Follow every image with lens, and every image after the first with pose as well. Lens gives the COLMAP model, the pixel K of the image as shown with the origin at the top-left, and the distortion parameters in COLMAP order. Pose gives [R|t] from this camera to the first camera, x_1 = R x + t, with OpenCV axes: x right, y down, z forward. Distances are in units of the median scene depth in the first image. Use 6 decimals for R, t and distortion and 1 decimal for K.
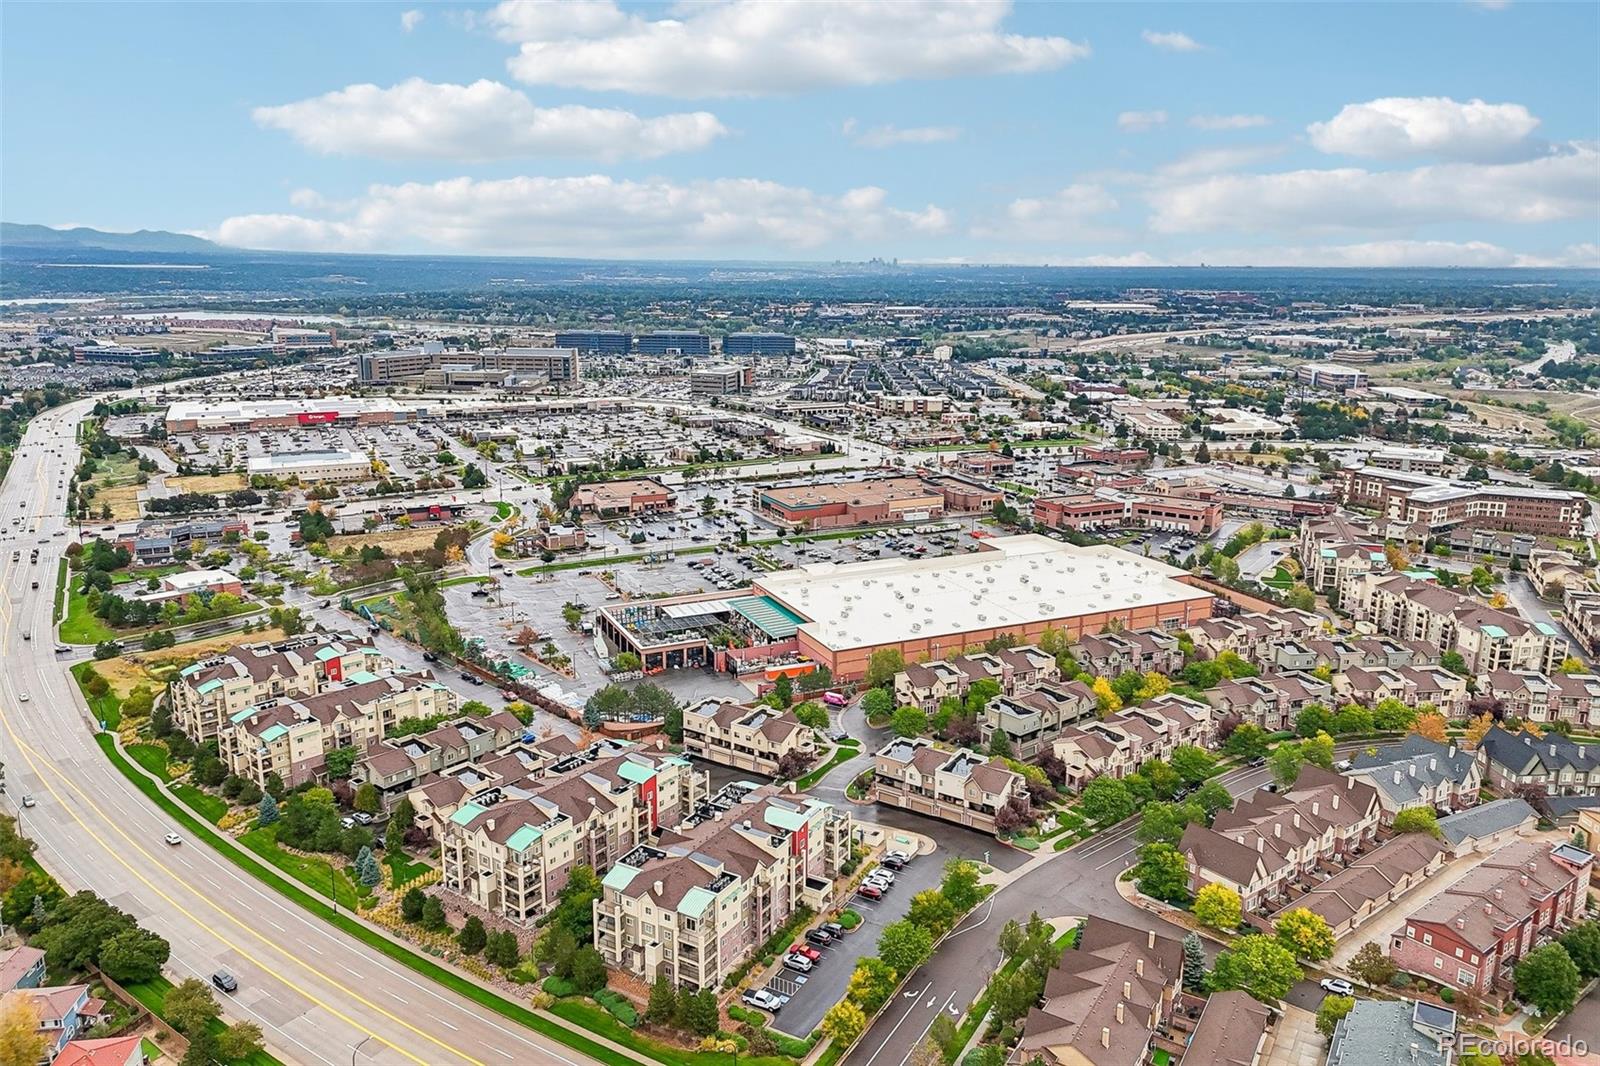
lens RADIAL K [[1155.1, 0, 808.1], [0, 1155.1, 559.2], [0, 0, 1]] dist [0.114050, -0.134802]
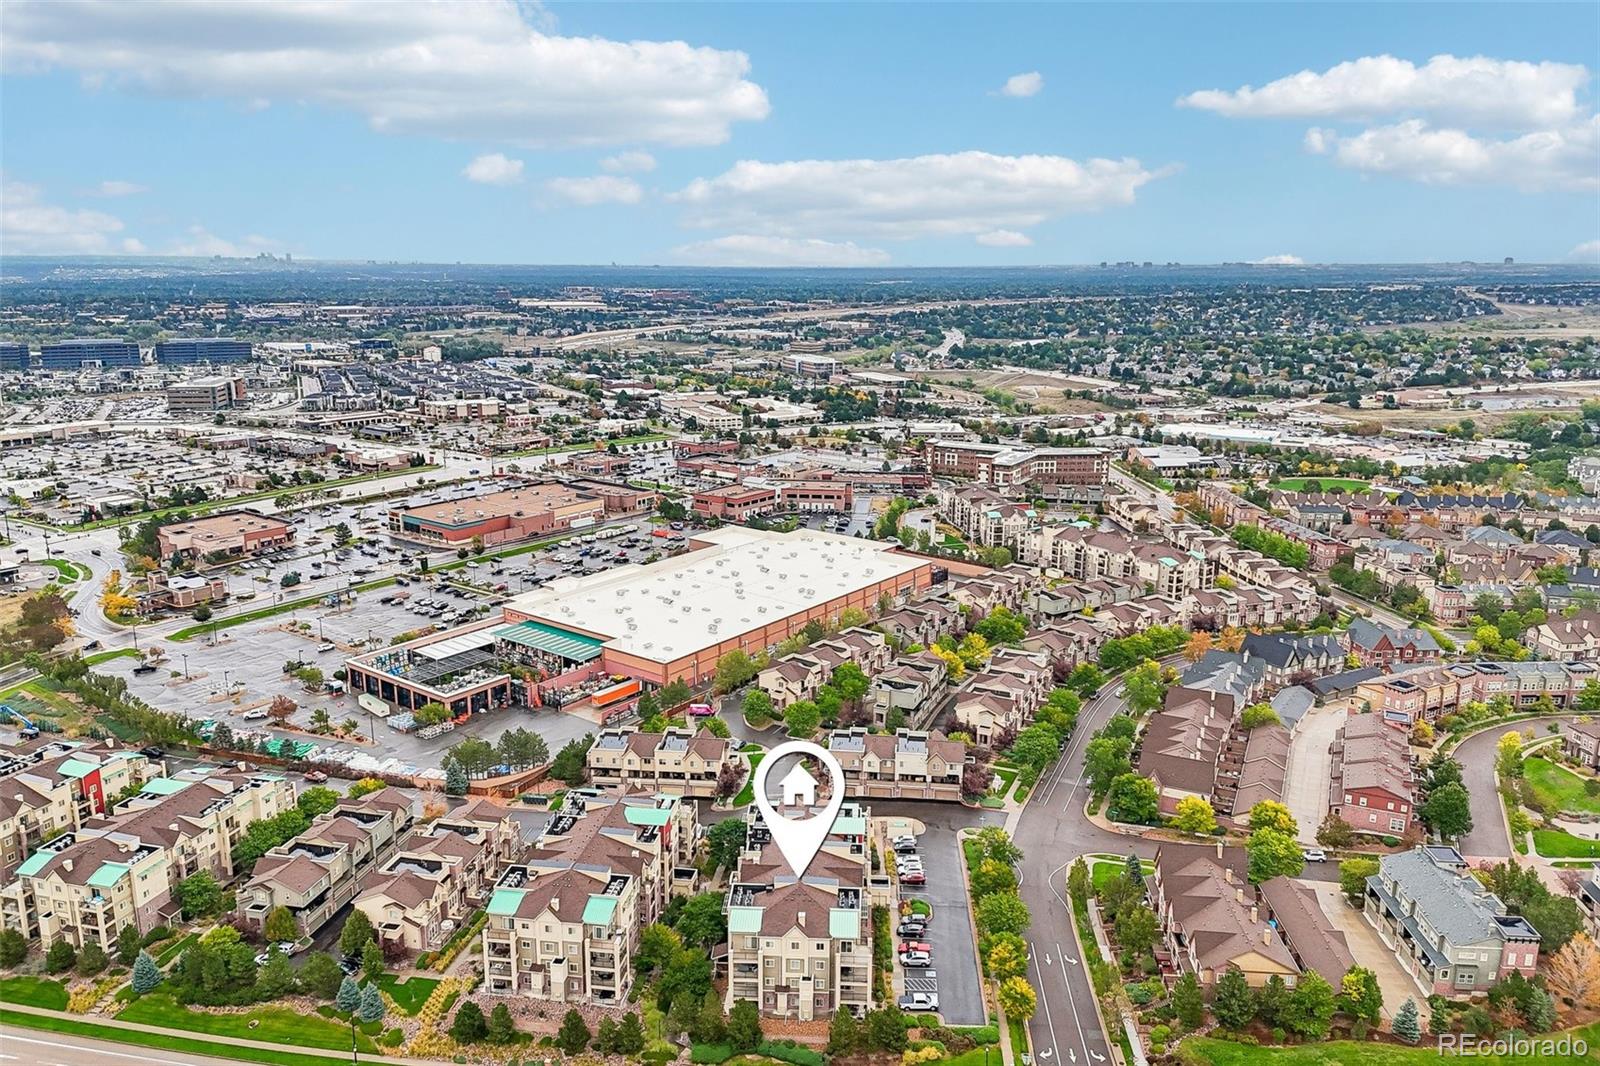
lens RADIAL K [[1155.1, 0, 808.1], [0, 1155.1, 559.2], [0, 0, 1]] dist [0.114050, -0.134802]
pose [[0.890256, -0.118592, 0.439749, -0.173765], [0.117857, 0.992604, 0.029091, -0.012616], [-0.439947, 0.025929, 0.897649, 0.046291]]
